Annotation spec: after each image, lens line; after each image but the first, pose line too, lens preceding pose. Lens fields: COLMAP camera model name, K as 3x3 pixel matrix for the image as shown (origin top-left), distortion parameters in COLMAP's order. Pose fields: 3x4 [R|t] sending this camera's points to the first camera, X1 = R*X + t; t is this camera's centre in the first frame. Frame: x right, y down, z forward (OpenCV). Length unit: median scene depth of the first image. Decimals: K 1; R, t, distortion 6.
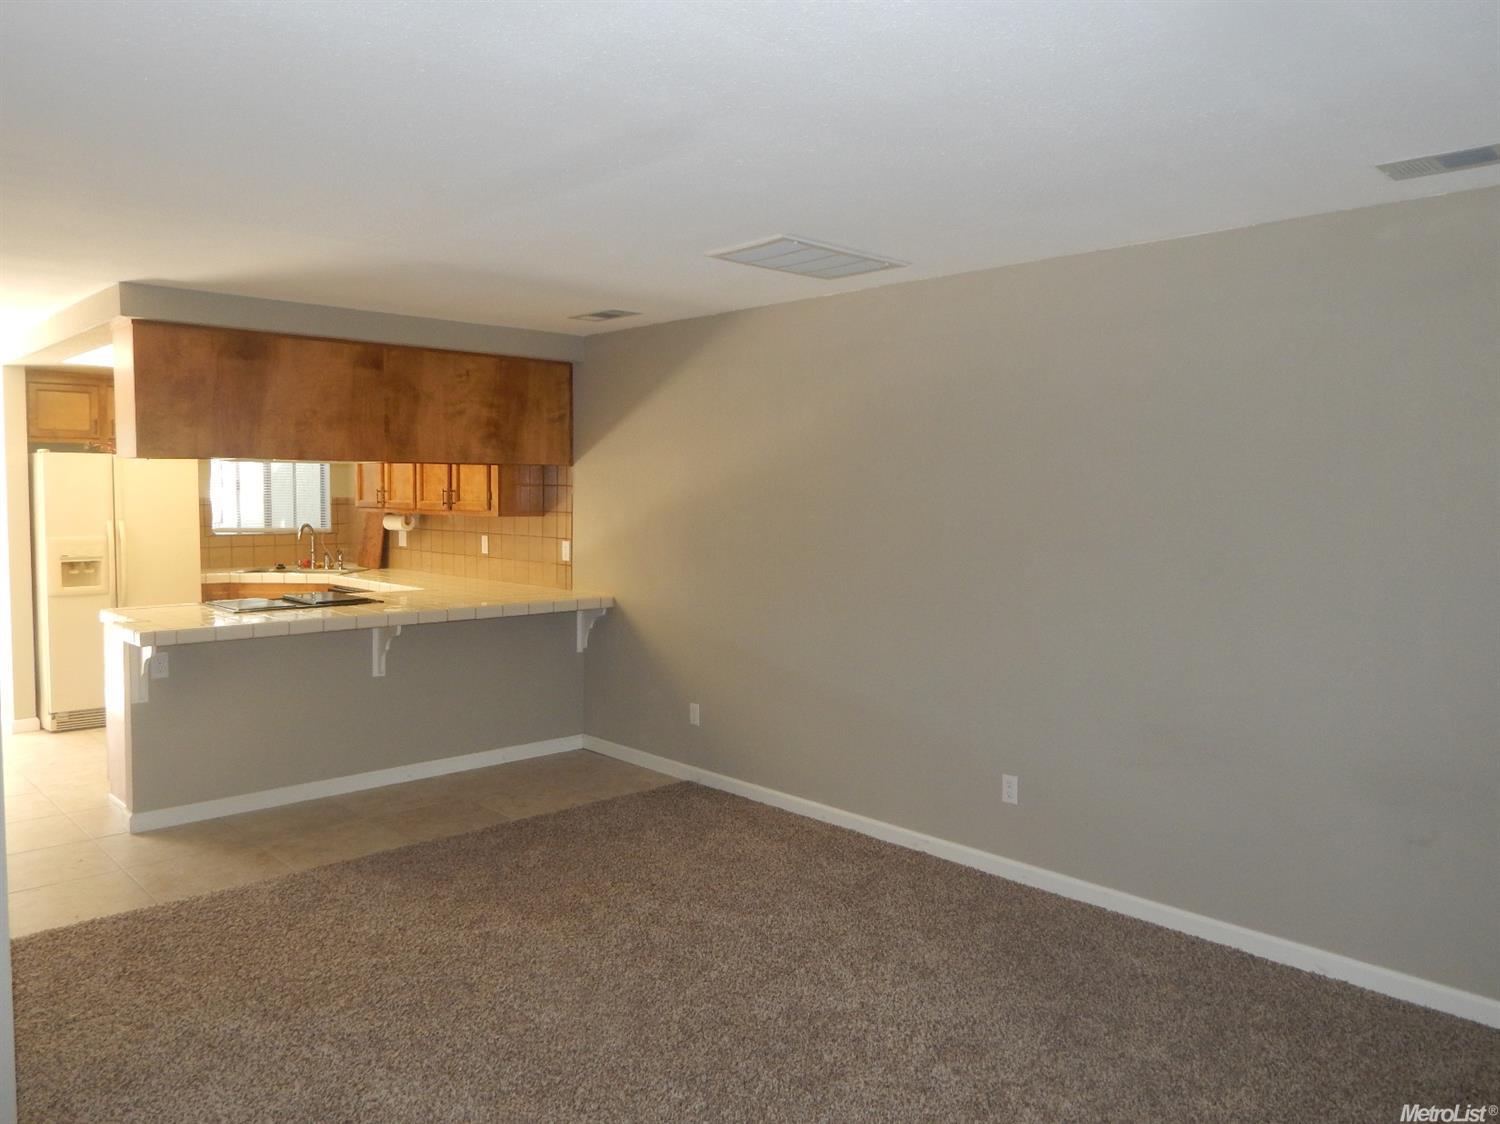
lens RADIAL K [[1098.0, 0, 750.0], [0, 1098.0, 562.0], [0, 0, 1]] dist [0.006496, -0.000282]
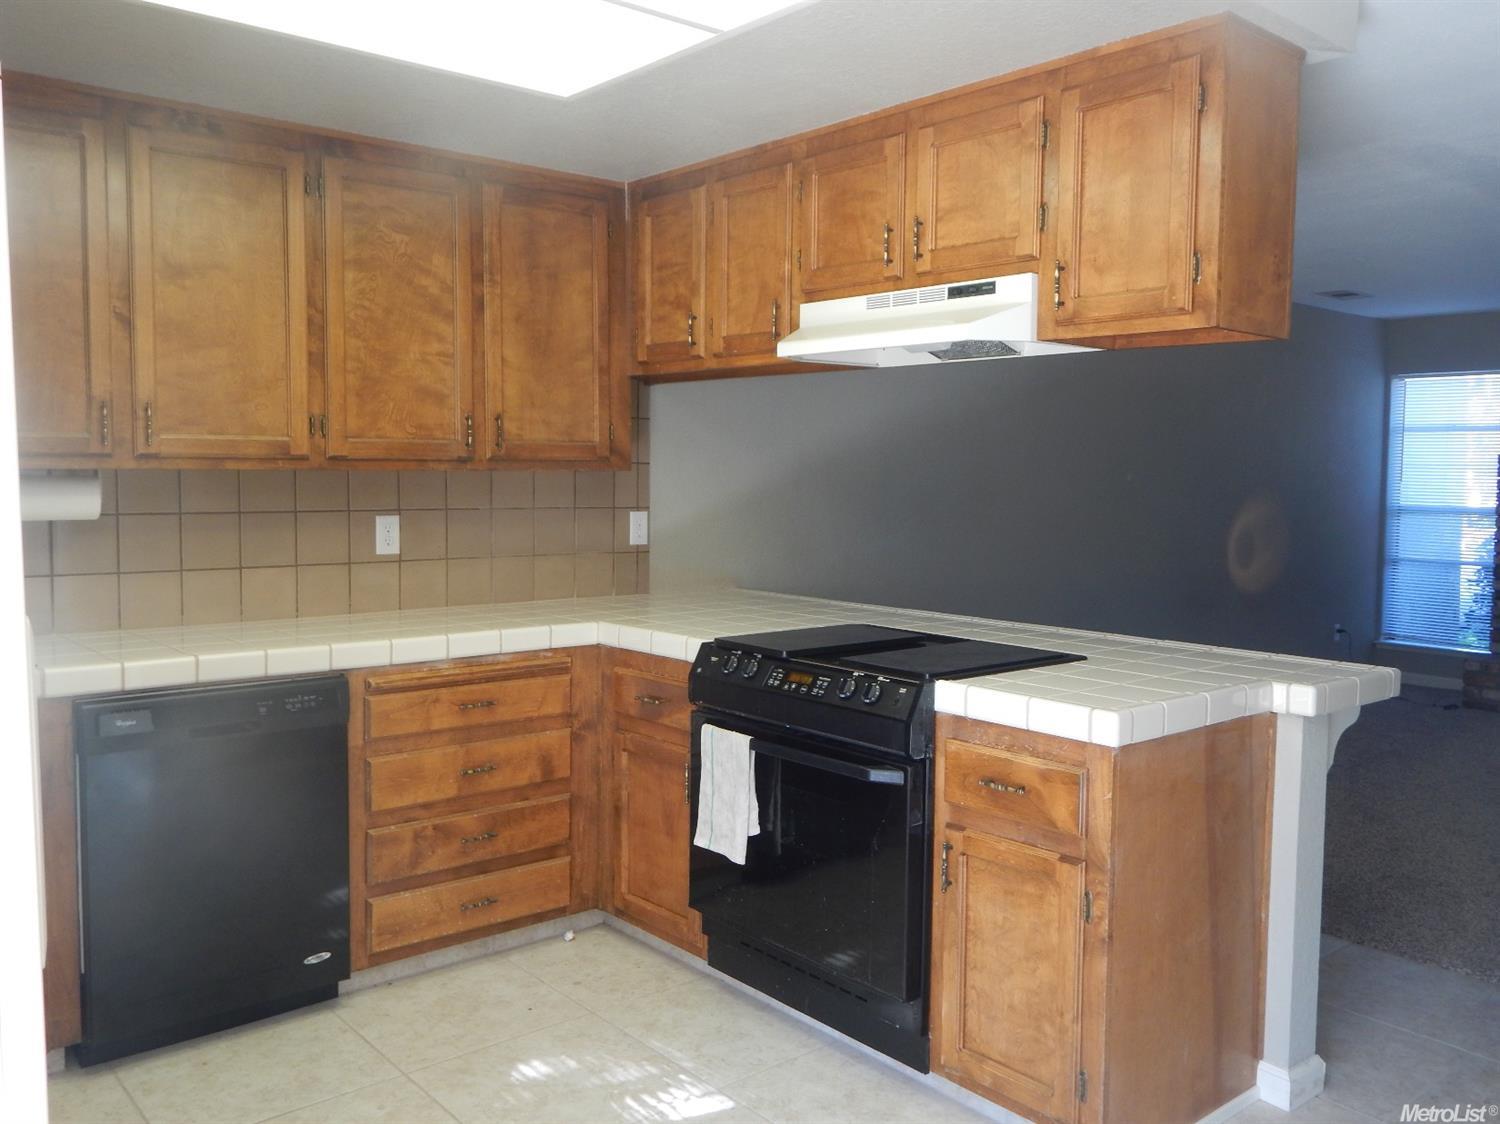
lens RADIAL K [[1253.1, 0, 750.0], [0, 1253.1, 562.0], [0, 0, 1]] dist [-0.001369, 0.000927]
pose [[0.063237, -0.077599, 0.994977, -0.852395], [0.056876, 0.995632, 0.074035, -0.039494], [-0.996376, 0.051909, 0.067375, 0.915844]]
